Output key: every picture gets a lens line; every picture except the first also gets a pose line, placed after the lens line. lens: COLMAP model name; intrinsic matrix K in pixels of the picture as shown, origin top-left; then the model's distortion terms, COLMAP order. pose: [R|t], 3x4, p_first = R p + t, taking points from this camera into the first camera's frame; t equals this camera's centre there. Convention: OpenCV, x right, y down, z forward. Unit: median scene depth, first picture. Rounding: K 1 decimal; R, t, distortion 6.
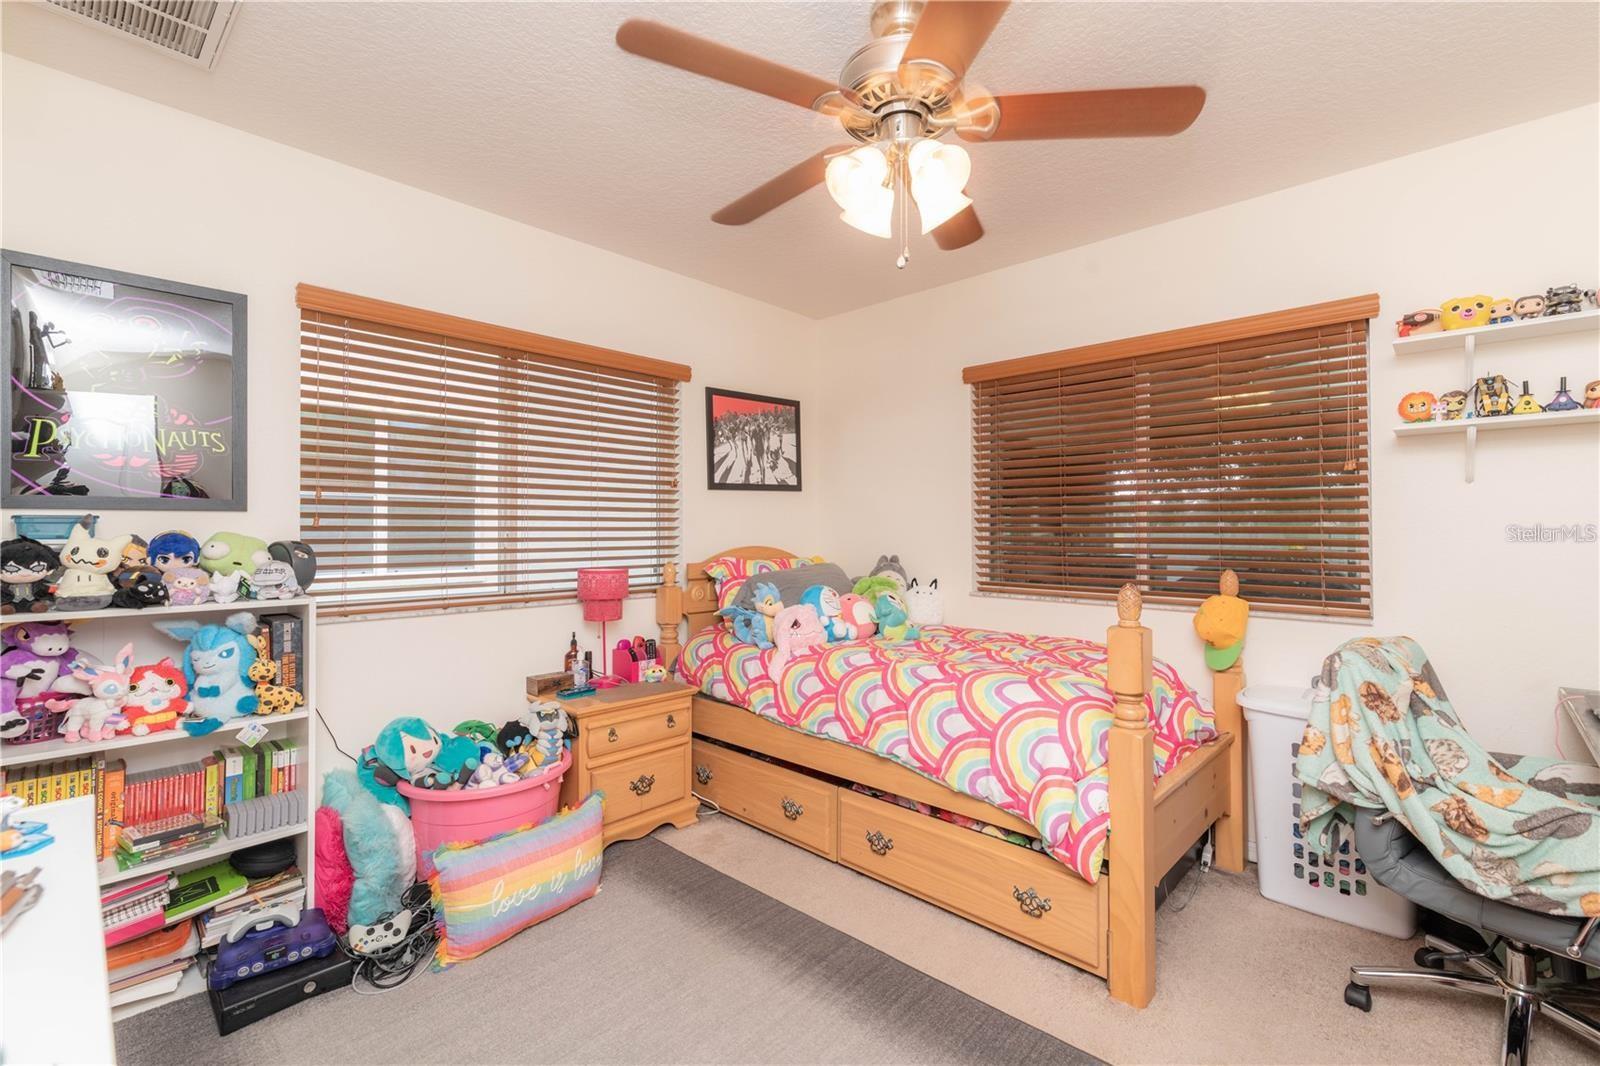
lens RADIAL K [[702.5, 0, 799.6], [0, 702.5, 526.8], [0, 0, 1]] dist [0.002730, 0.000286]
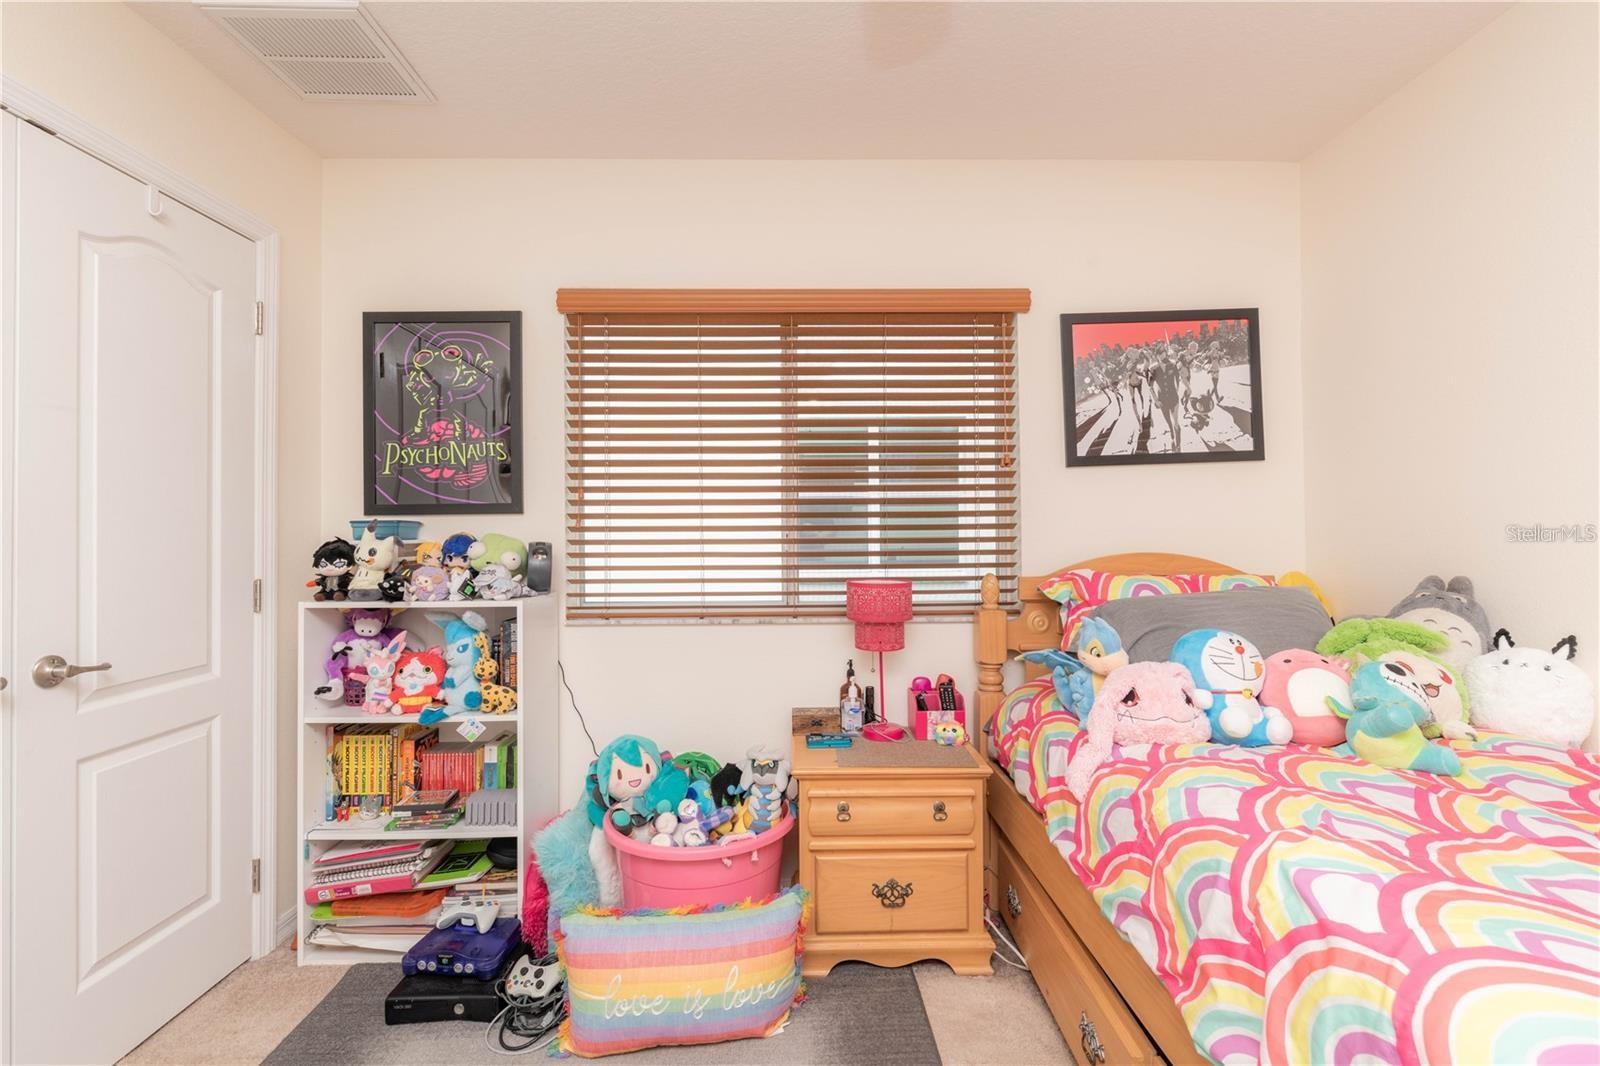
lens RADIAL K [[702.5, 0, 795.3], [0, 702.5, 528.5], [0, 0, 1]] dist [0.002730, 0.000286]
pose [[0.702242, -0.008792, -0.711884, 0.216646], [0.010628, 0.999942, -0.001866, 0.004860], [0.711859, -0.006255, 0.702295, 0.456311]]
